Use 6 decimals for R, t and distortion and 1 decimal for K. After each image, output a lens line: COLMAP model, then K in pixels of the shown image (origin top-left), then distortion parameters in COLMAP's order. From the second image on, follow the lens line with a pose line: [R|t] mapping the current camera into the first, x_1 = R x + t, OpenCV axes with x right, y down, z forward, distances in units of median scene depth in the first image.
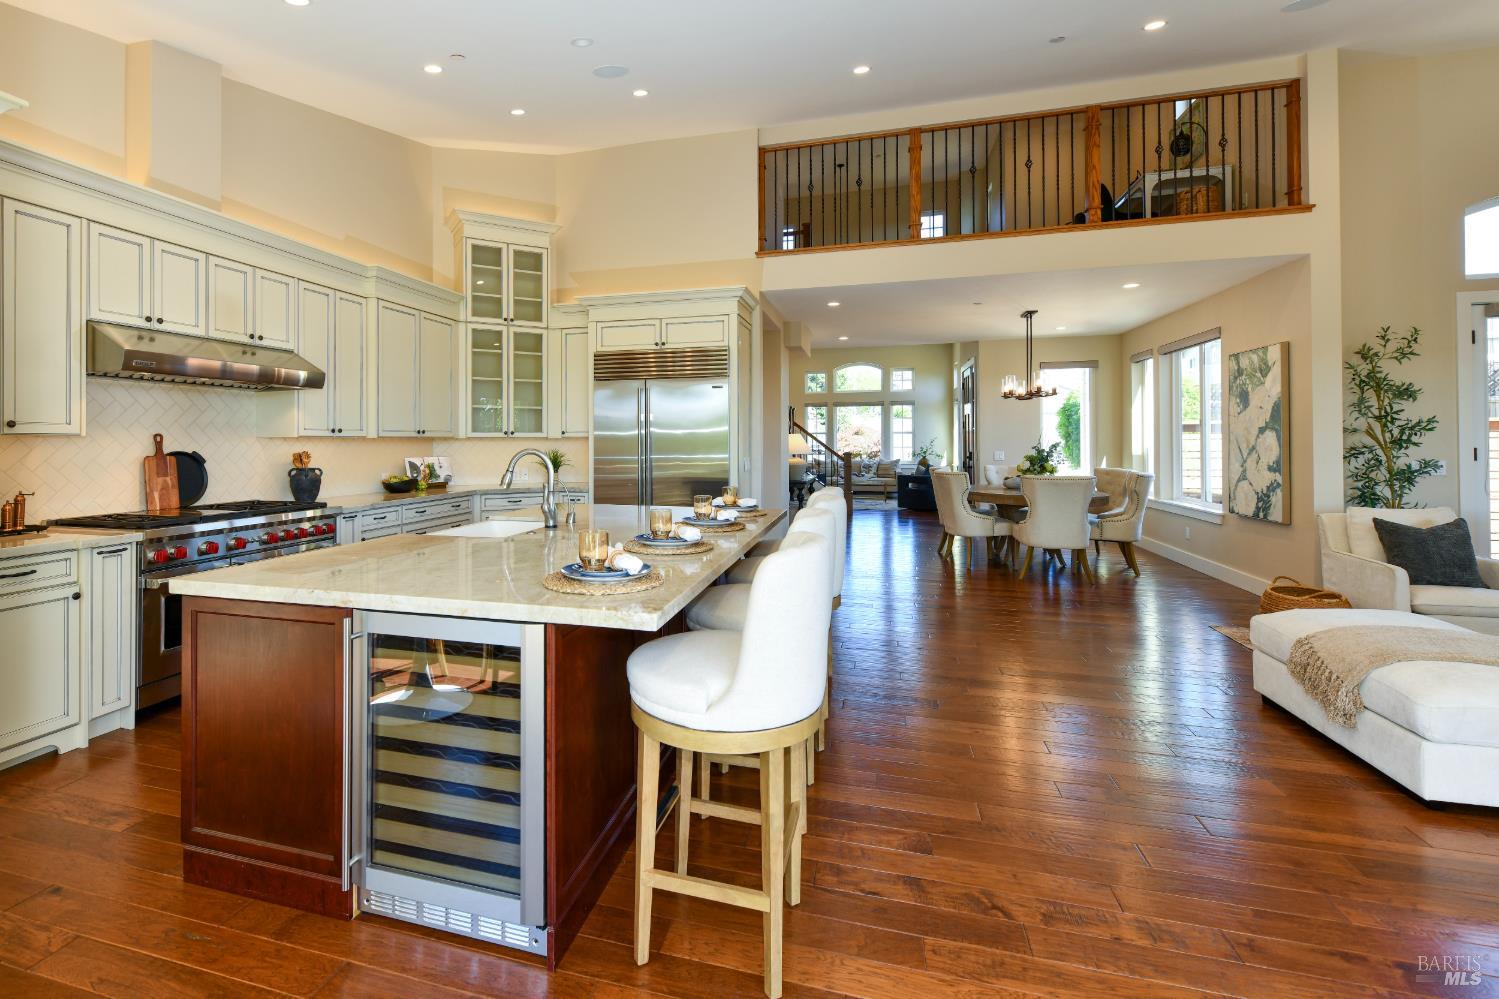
lens RADIAL K [[678.9, 0, 657.3], [0, 678.9, 431.5], [0, 0, 1]] dist [-0.003539, 0.000603]
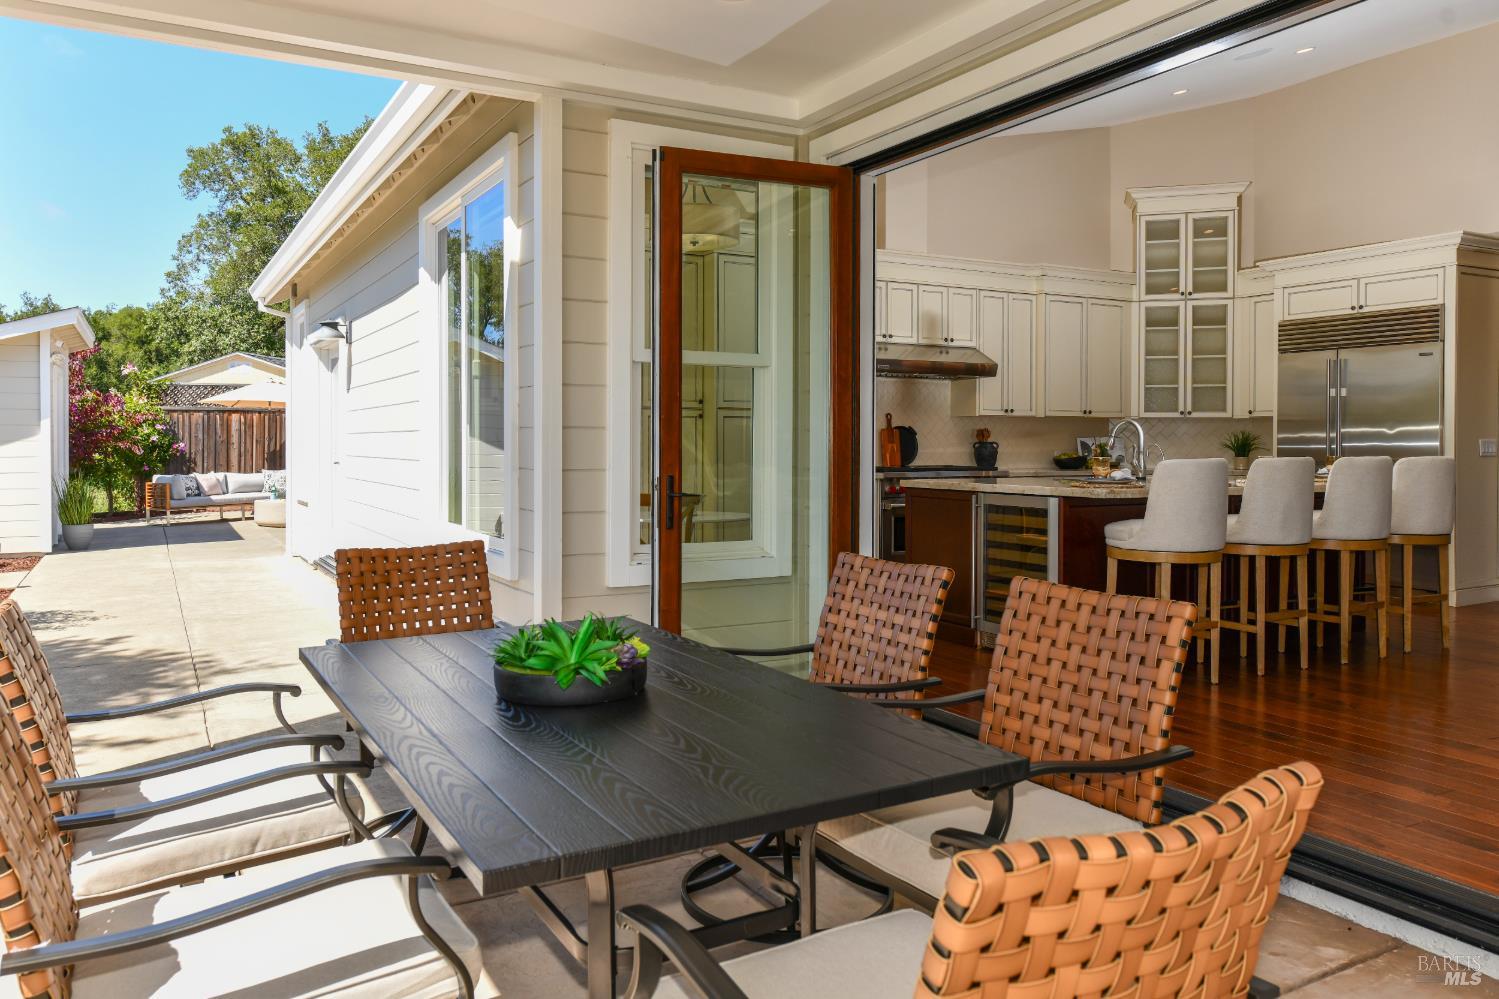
lens RADIAL K [[1050.3, 0, 748.2], [0, 1050.3, 488.9], [0, 0, 1]] dist [0.008140, 0.002772]
pose [[0.731771, 0.034058, -0.680699, 0.356958], [0.005404, 0.998429, 0.055765, 0.023779], [0.681530, -0.044486, 0.730437, -0.527321]]
